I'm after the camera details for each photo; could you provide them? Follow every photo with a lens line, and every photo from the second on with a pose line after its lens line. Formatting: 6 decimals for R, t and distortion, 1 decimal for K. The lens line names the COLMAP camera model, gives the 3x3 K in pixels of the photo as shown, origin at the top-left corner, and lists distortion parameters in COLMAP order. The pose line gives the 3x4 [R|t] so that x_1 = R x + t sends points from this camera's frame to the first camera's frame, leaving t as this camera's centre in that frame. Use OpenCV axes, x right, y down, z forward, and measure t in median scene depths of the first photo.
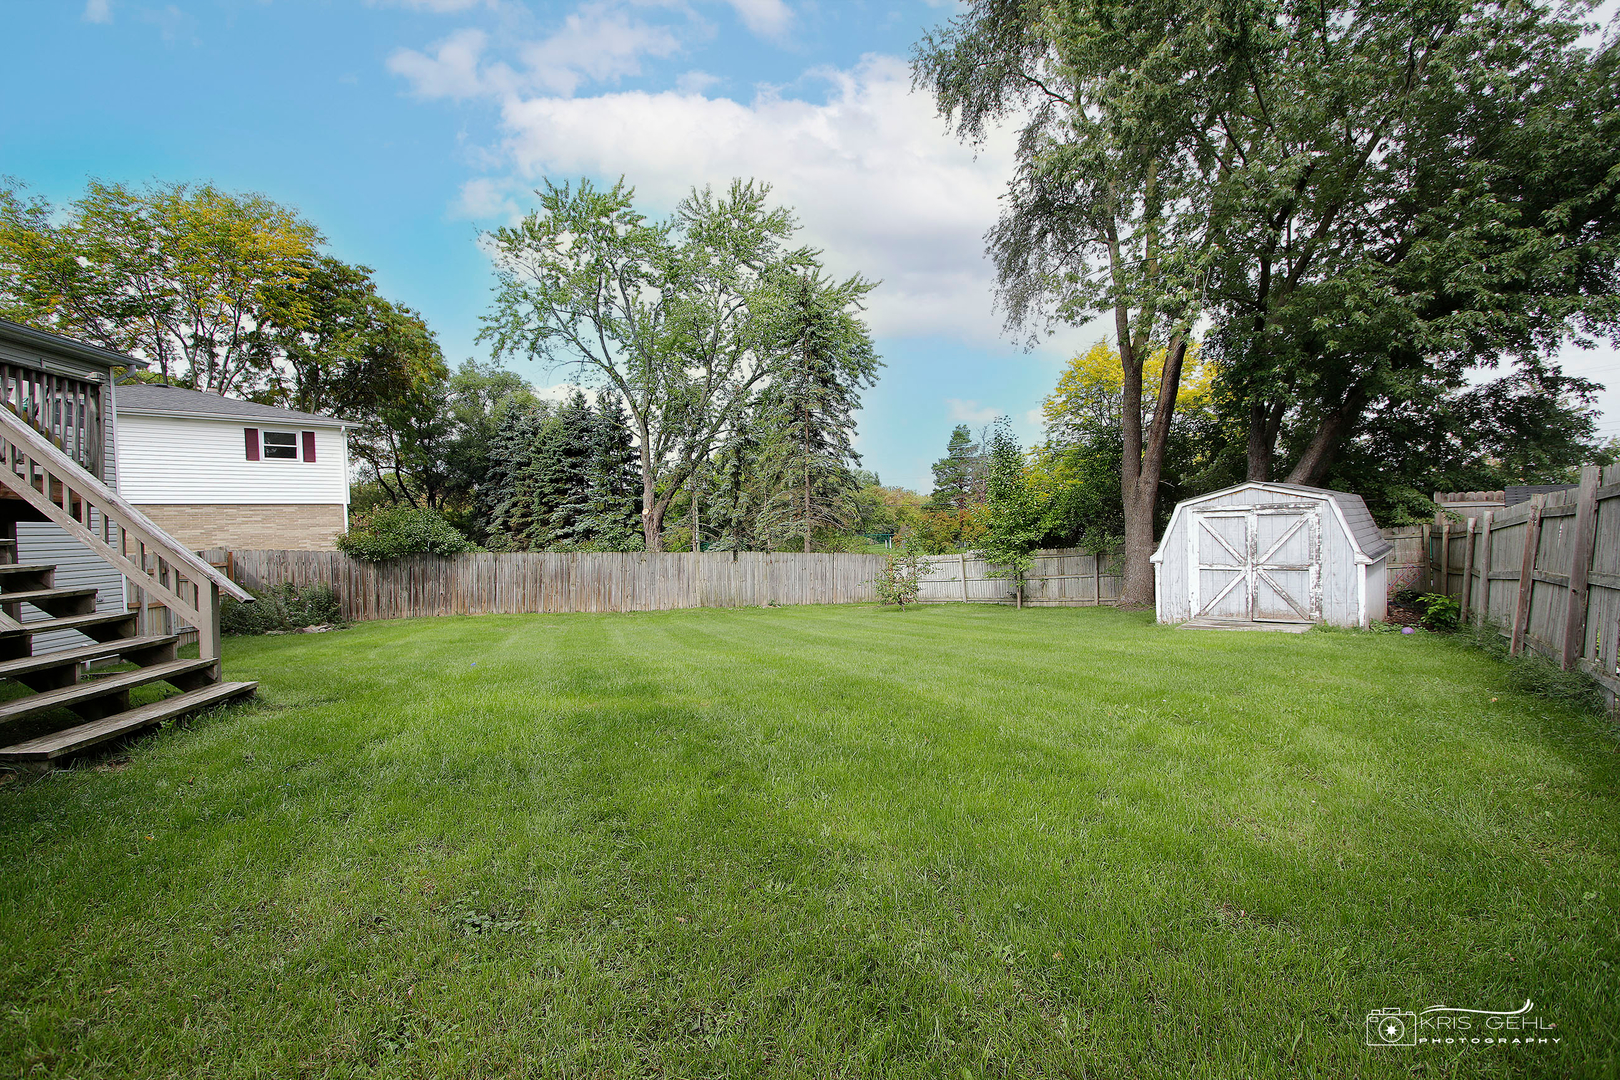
lens RADIAL K [[760.8, 0, 810.0], [0, 760.8, 540.0], [0, 0, 1]] dist [-0.005105, 0.001000]
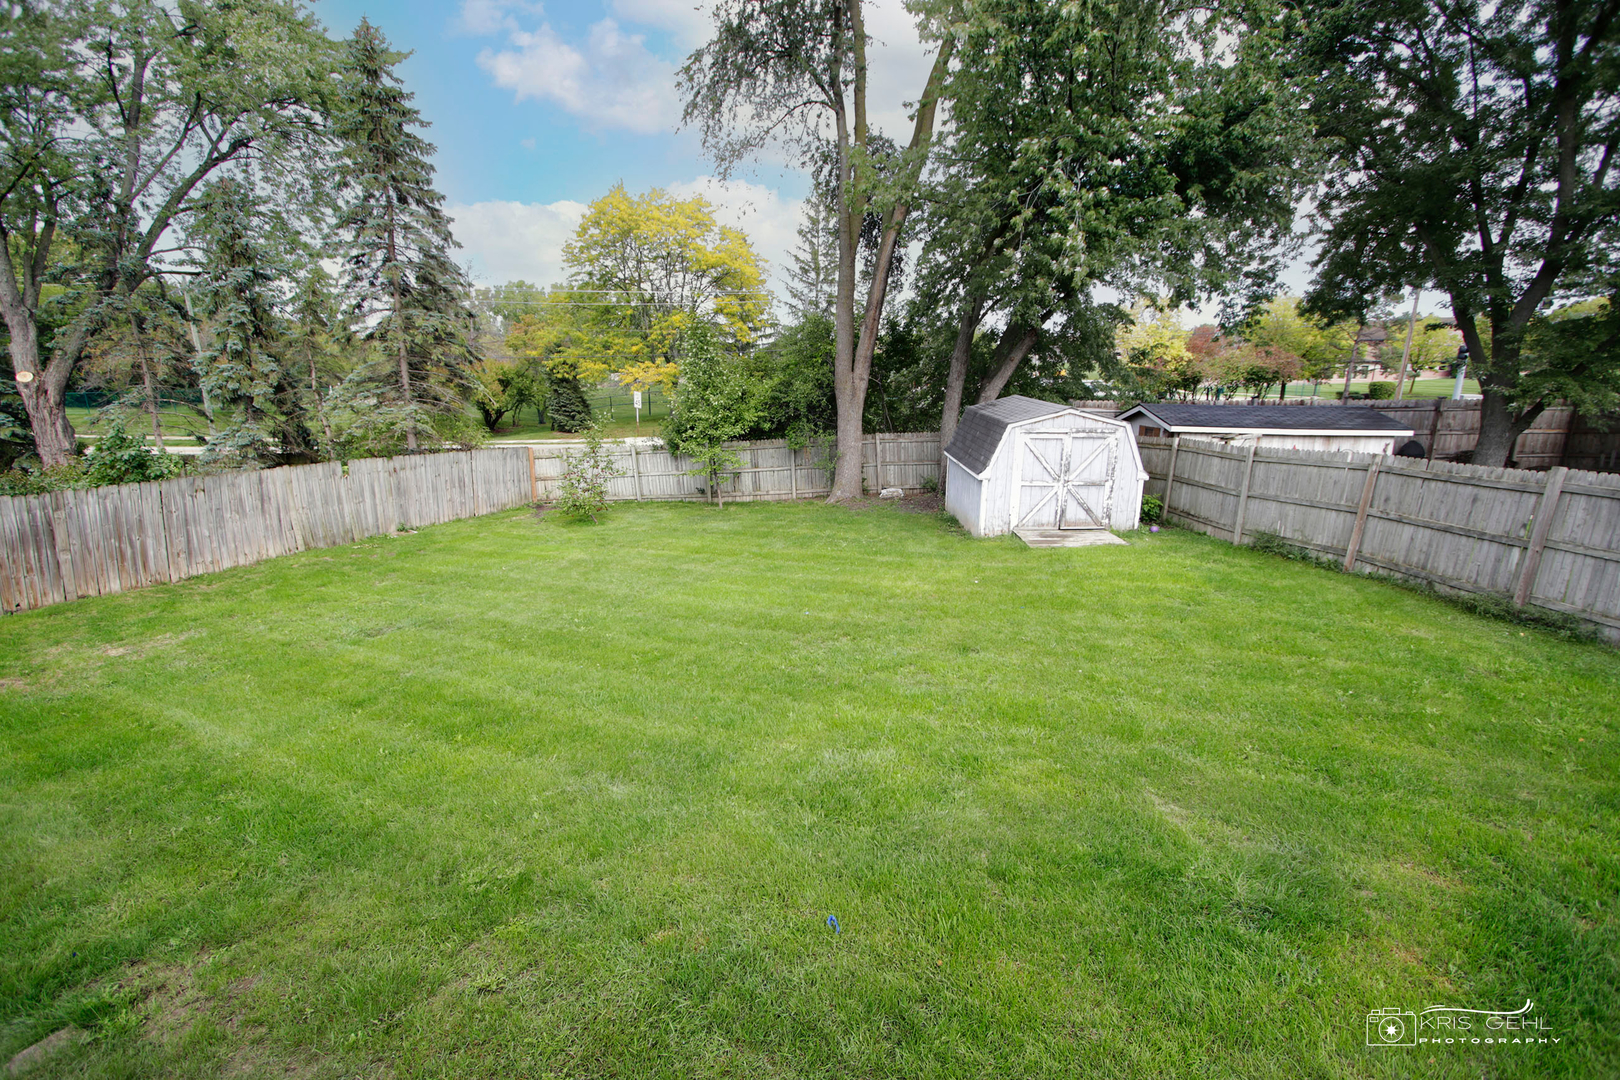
lens RADIAL K [[760.8, 0, 810.0], [0, 760.8, 540.0], [0, 0, 1]] dist [-0.005105, 0.001000]
pose [[0.740767, -0.133221, 0.658420, -0.305703], [-0.009666, 0.977923, 0.208742, -0.076512], [-0.671693, -0.160994, 0.723125, 0.274375]]
